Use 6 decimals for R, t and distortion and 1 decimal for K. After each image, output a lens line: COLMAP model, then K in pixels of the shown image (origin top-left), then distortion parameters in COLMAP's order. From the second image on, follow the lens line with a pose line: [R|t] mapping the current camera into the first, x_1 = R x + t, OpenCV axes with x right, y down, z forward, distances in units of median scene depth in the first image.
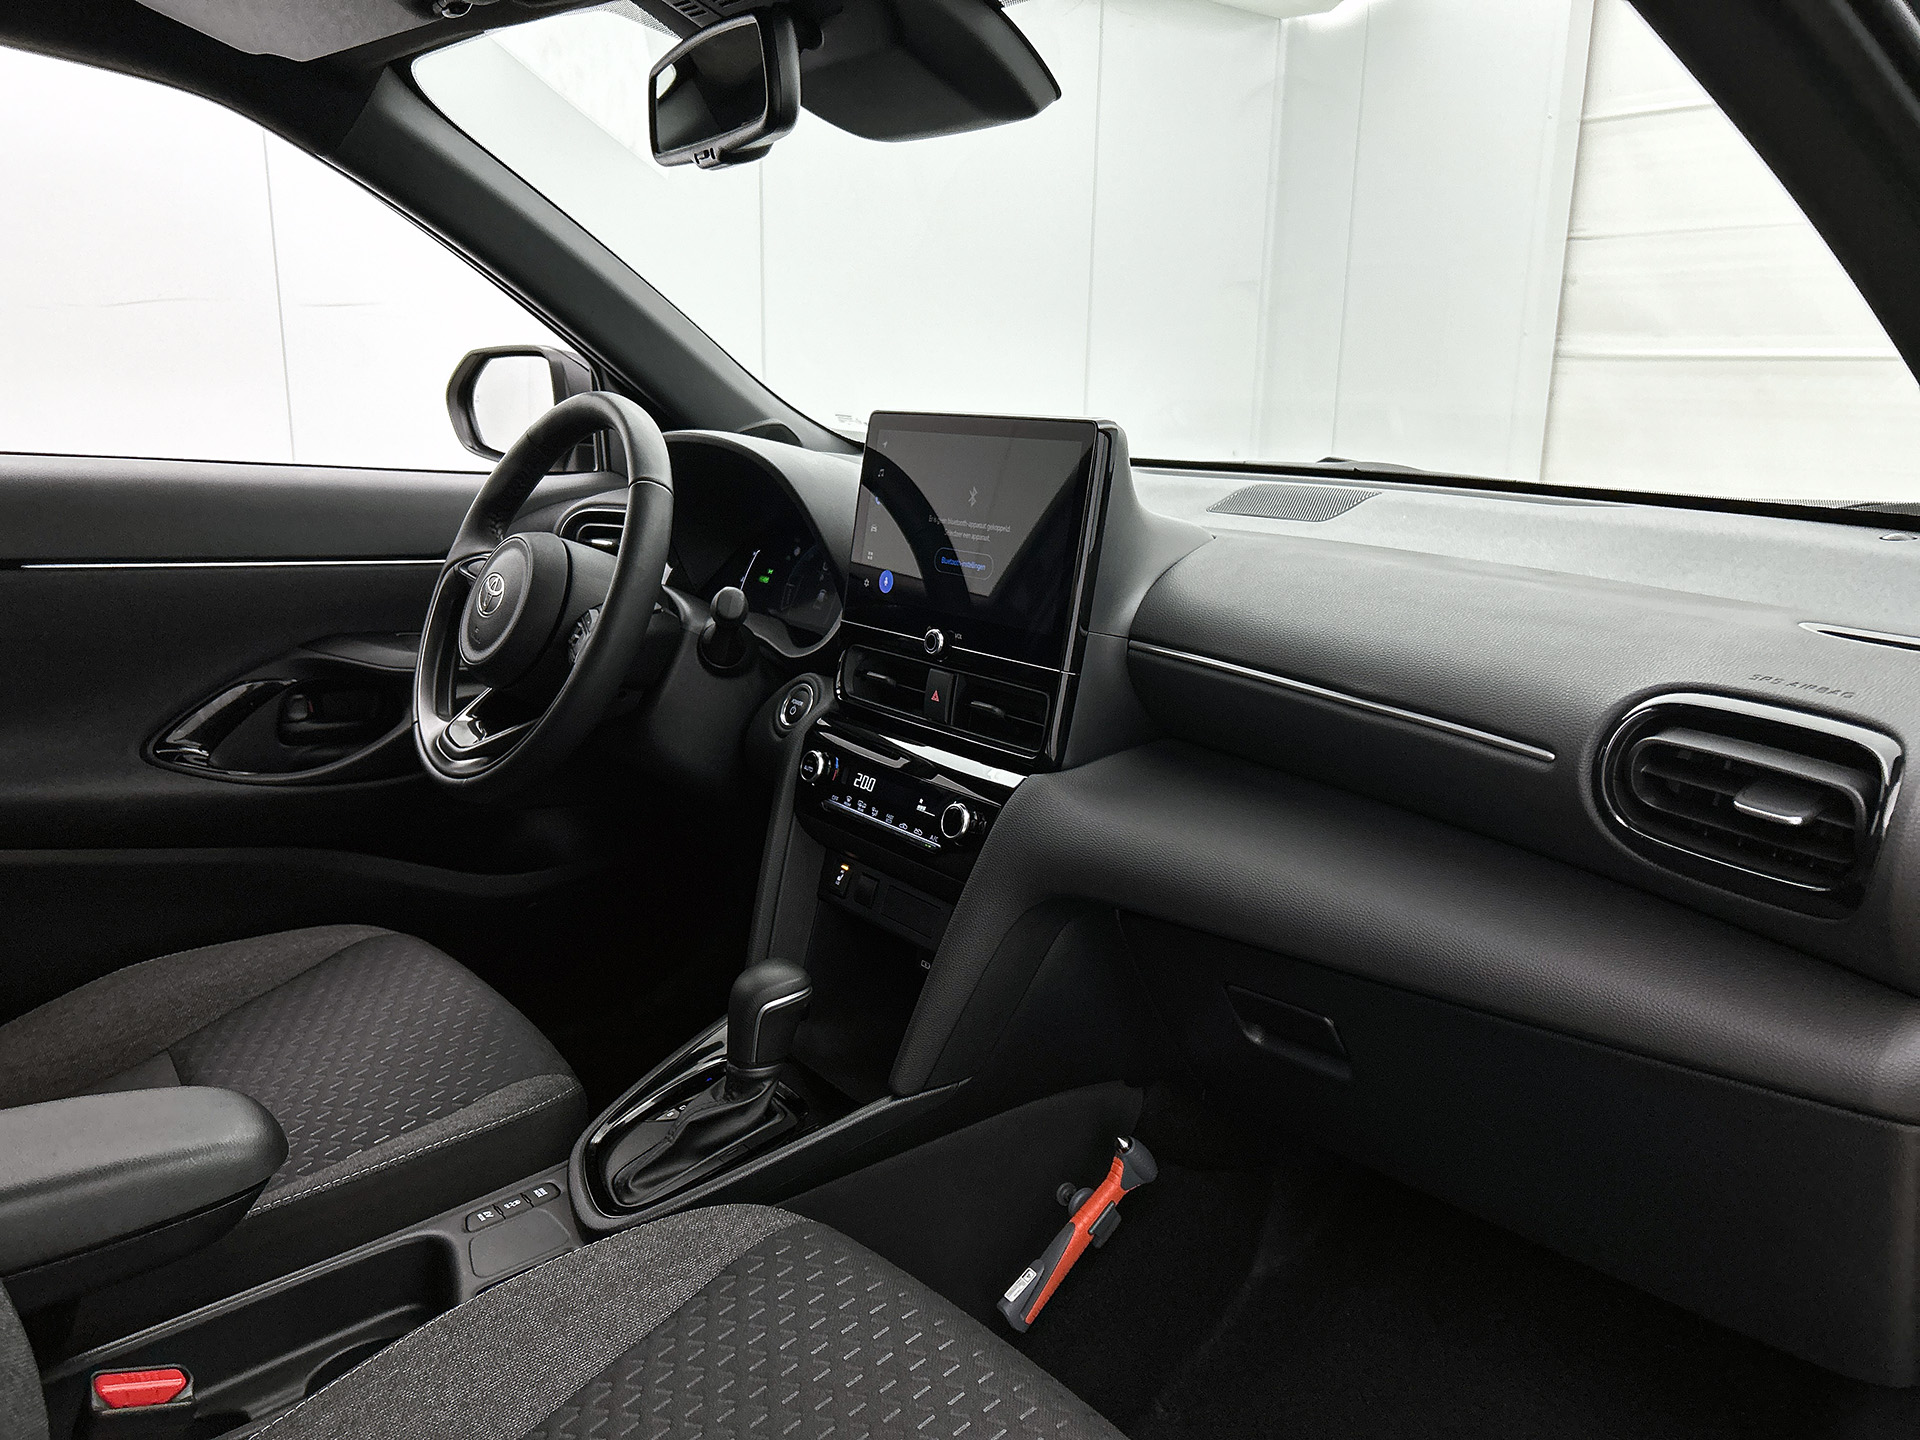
lens RADIAL K [[1462.9, 0, 947.4], [0, 1462.9, 712.6], [0, 0, 1]] dist [0.144369, -0.247467]
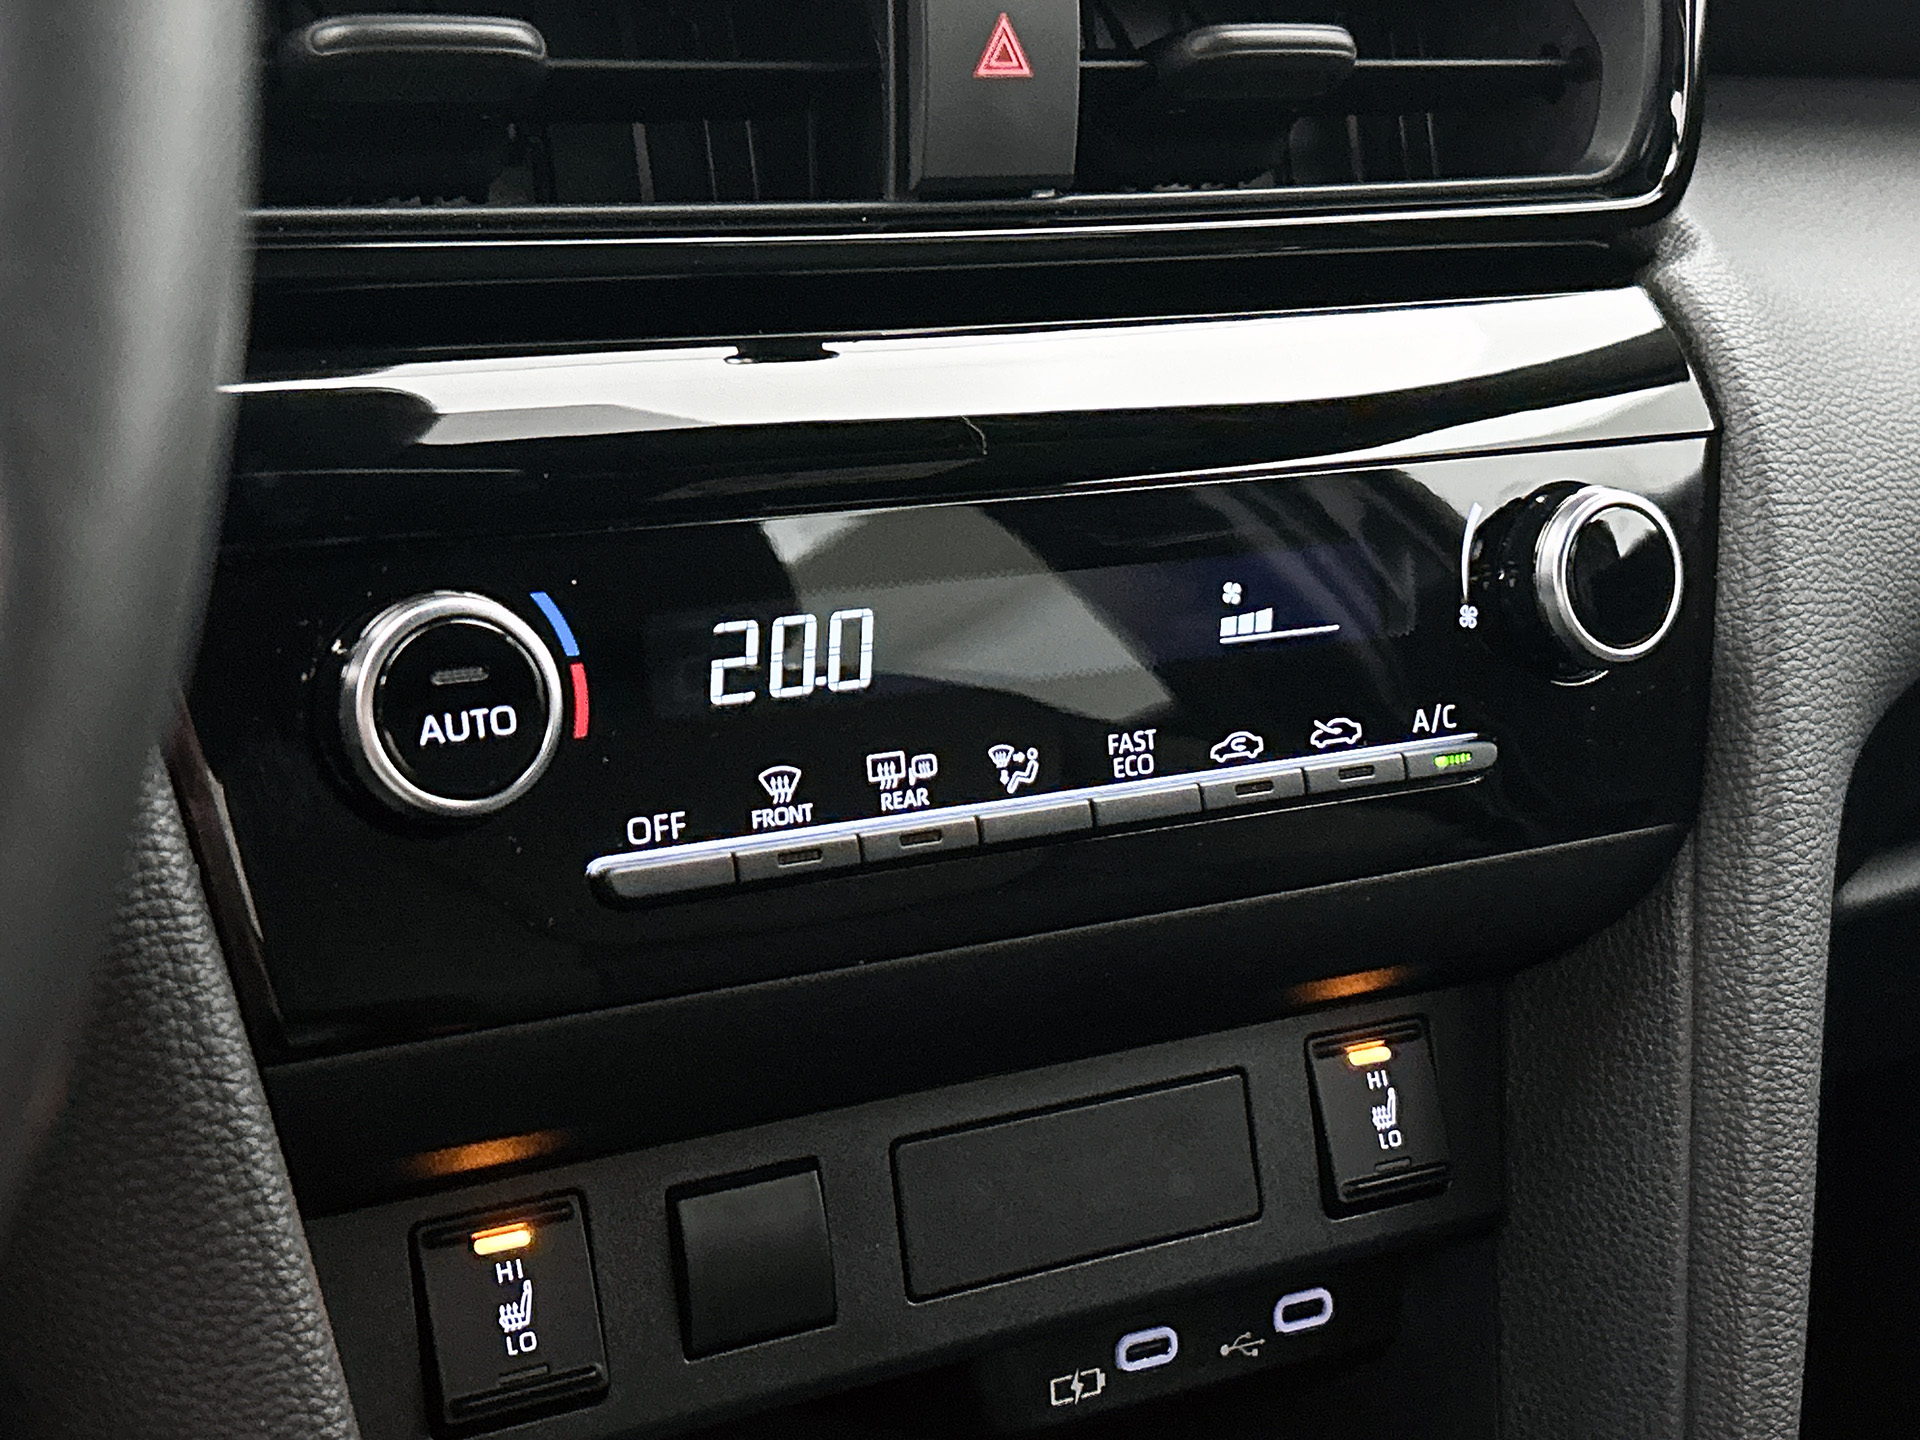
lens RADIAL K [[2981.2, 0, 957.3], [0, 2981.2, 719.1], [0, 0, 1]] dist [0.057980, 0.045463]
pose [[0.154628, -0.336155, 0.929026, -0.382324], [0.157864, 0.936661, 0.312642, -0.049991], [-0.975279, 0.098317, 0.197901, 0.947699]]
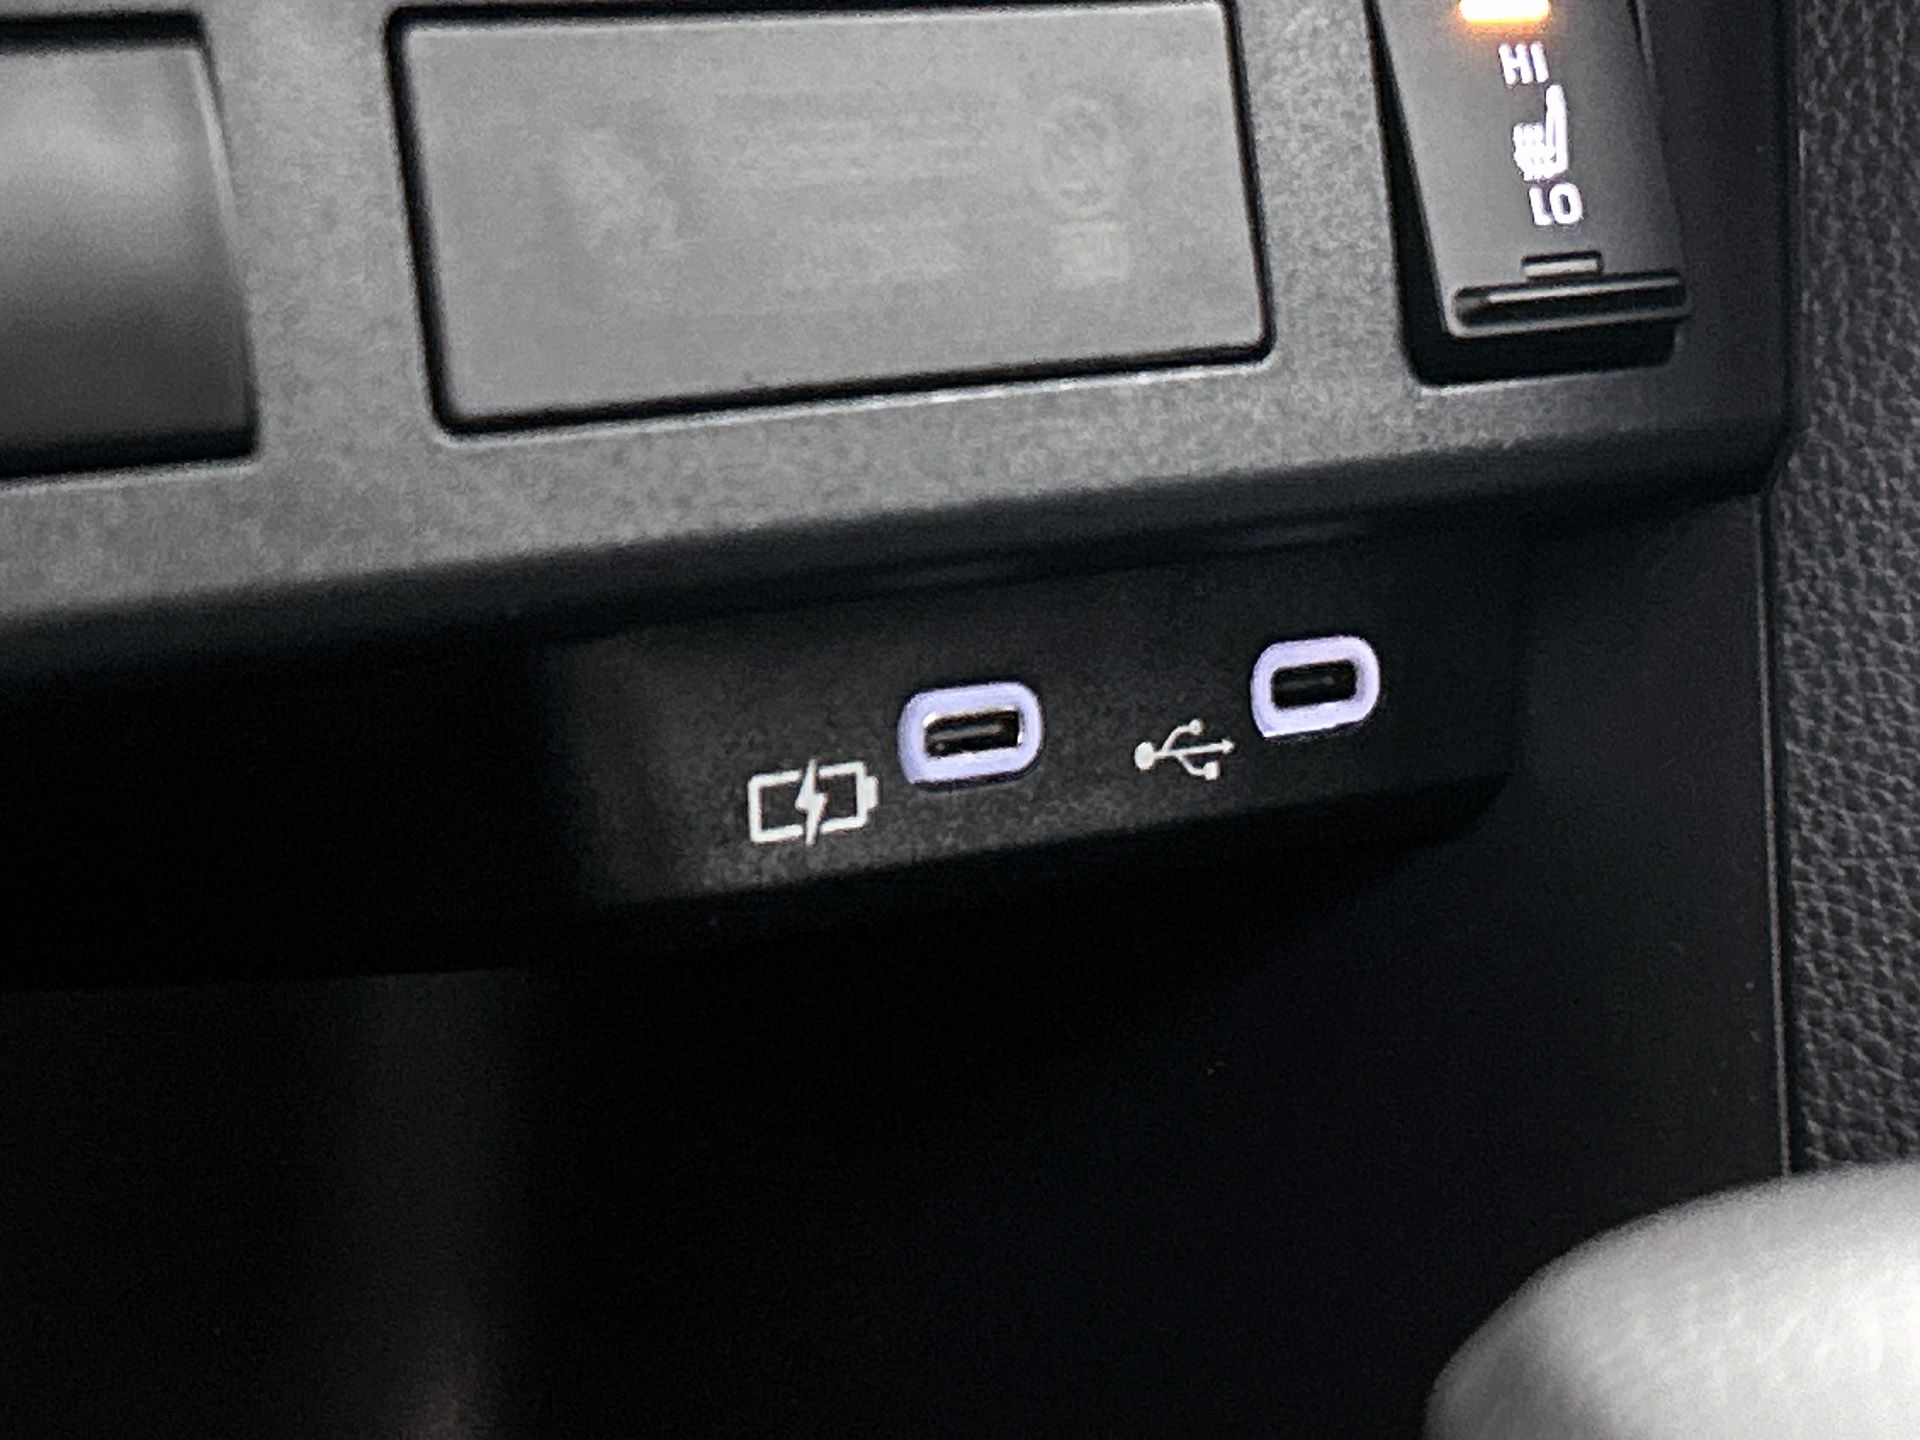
lens RADIAL K [[5163.7, 0, 960.5], [0, 5163.7, 720.1], [0, 0, 1]] dist [0.038075, 0.049532]
pose [[0.008100, -0.342281, 0.939563, -0.293209], [0.114614, 0.933719, 0.339164, 0.071889], [-0.993377, 0.104940, 0.046793, 1.002369]]
